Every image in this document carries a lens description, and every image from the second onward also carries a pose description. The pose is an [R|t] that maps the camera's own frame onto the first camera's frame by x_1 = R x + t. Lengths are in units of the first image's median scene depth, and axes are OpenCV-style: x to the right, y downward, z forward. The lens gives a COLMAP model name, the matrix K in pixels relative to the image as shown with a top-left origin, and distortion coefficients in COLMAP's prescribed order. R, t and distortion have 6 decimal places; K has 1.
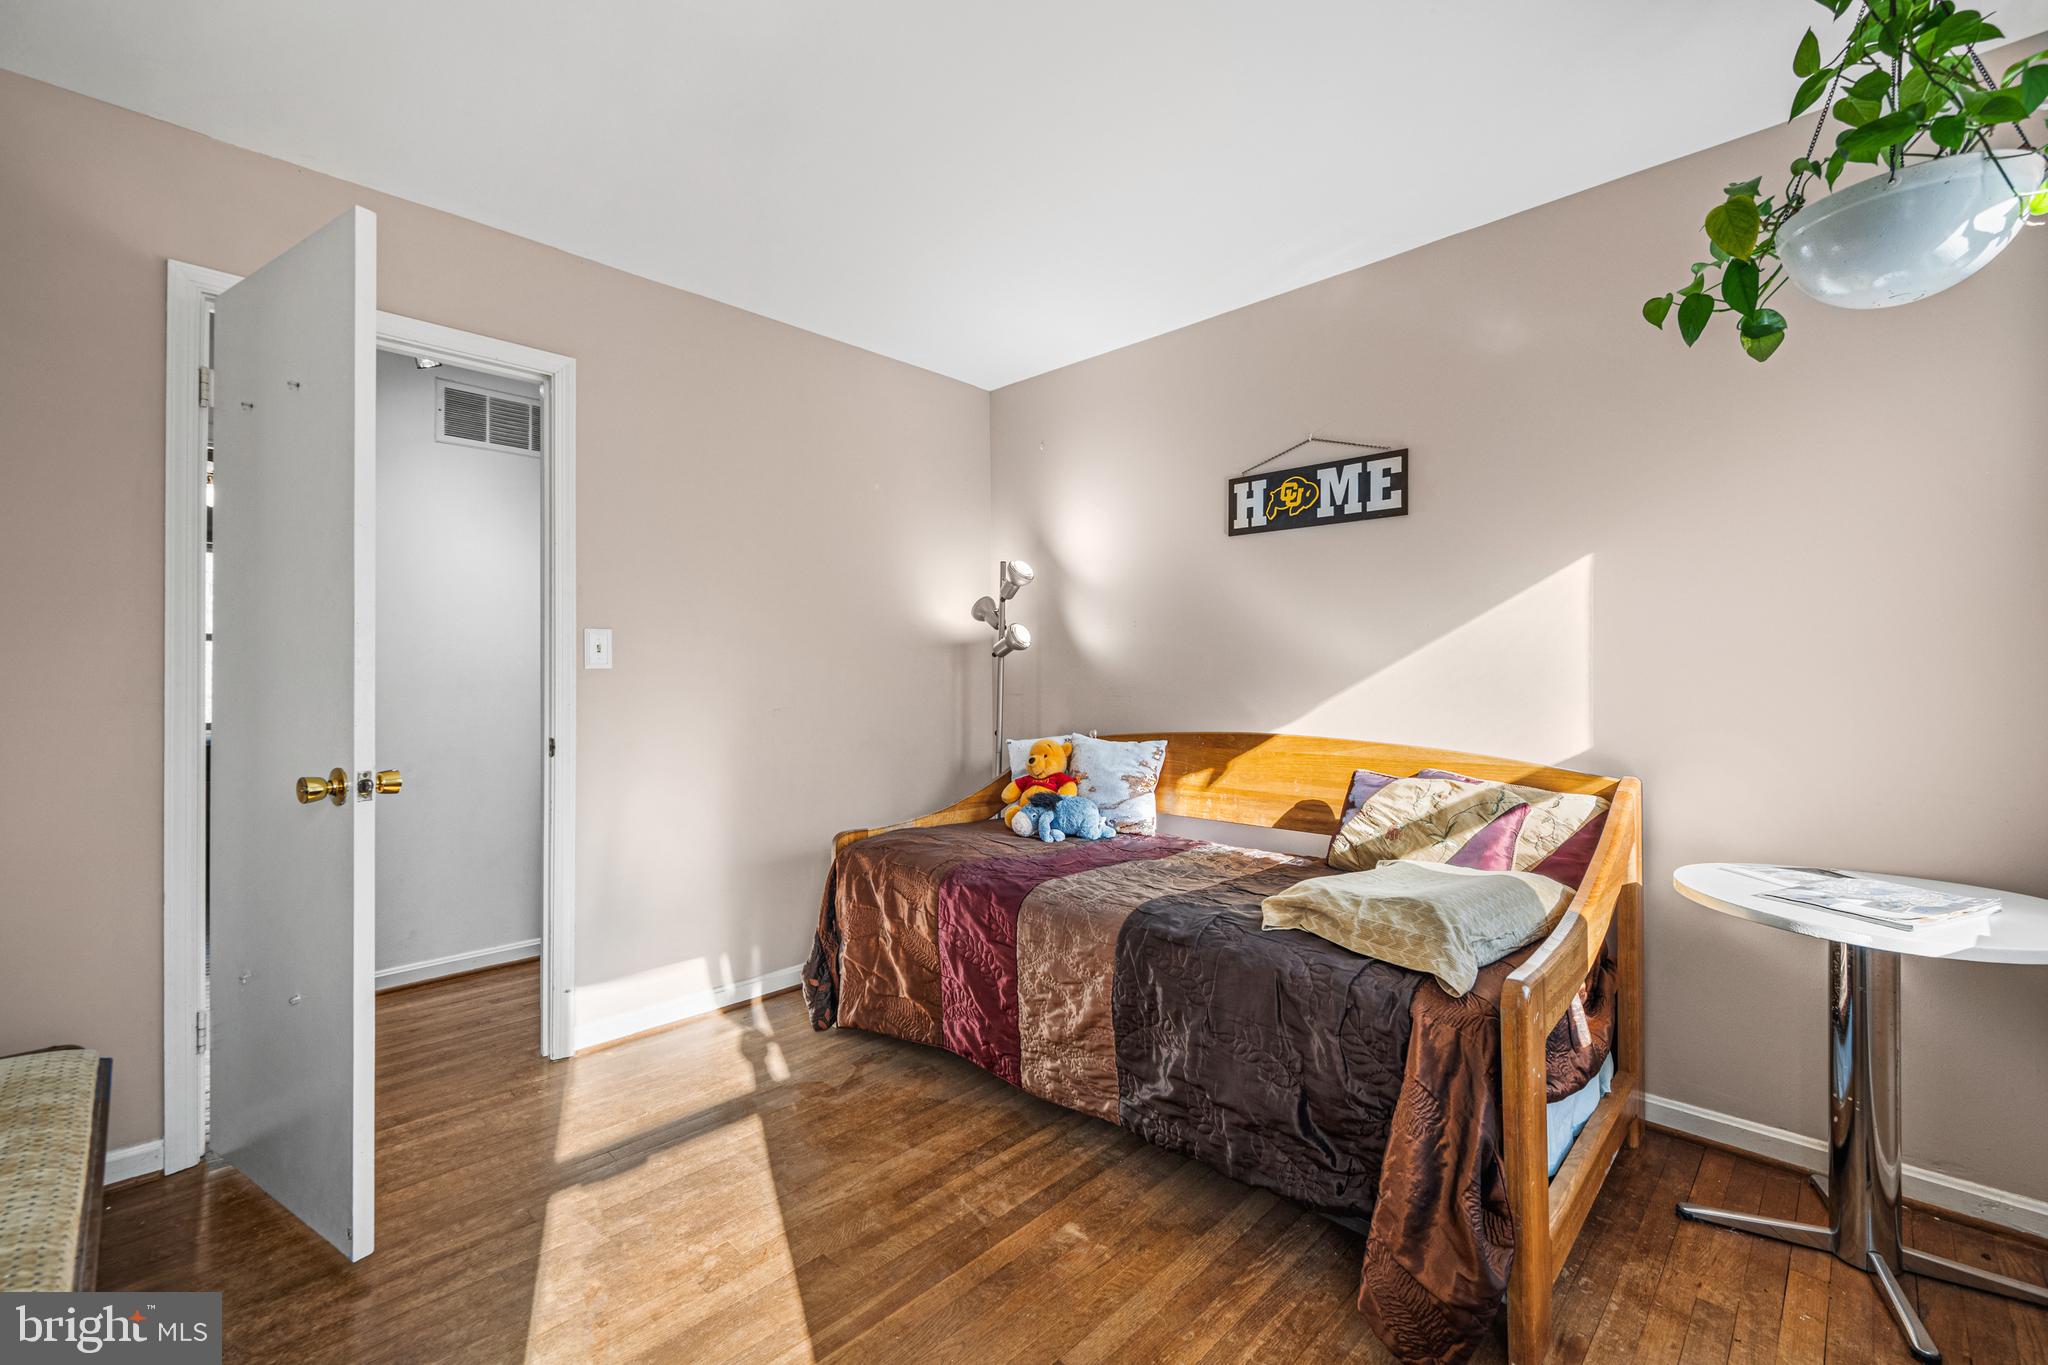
lens RADIAL K [[825.4, 0, 1009.0], [0, 825.4, 672.7], [0, 0, 1]] dist [-0.001838, 0.001481]
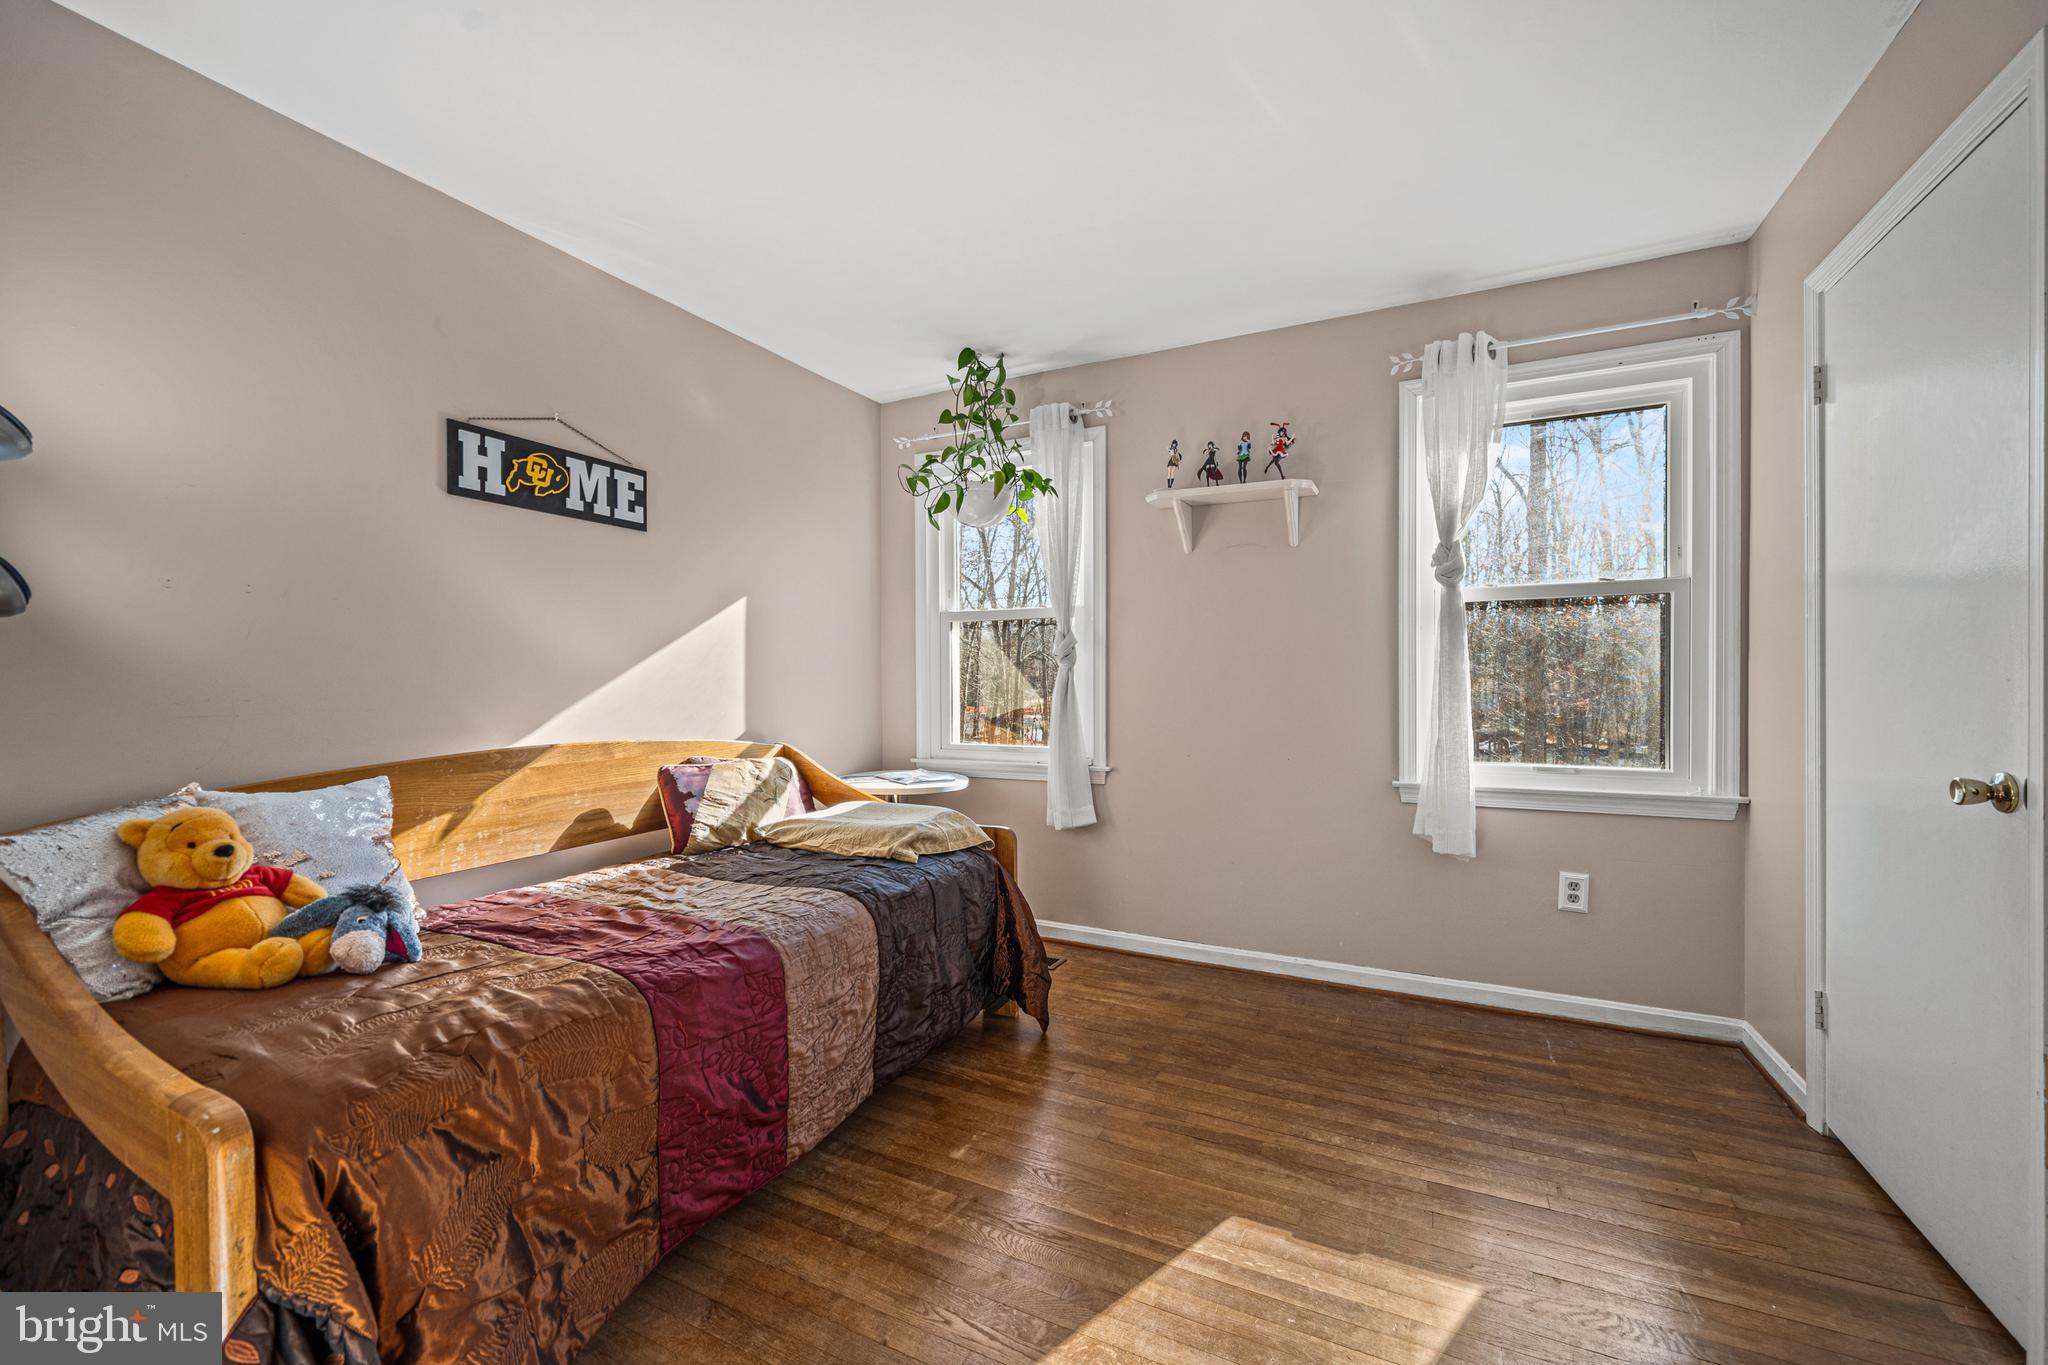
lens RADIAL K [[825.4, 0, 1009.9], [0, 825.4, 682.4], [0, 0, 1]] dist [-0.001838, 0.001481]
pose [[-0.293493, -0.005398, 0.955946, -0.659867], [0.000745, 0.999982, 0.005875, 0.003189], [-0.955961, 0.002436, -0.293483, 0.797573]]
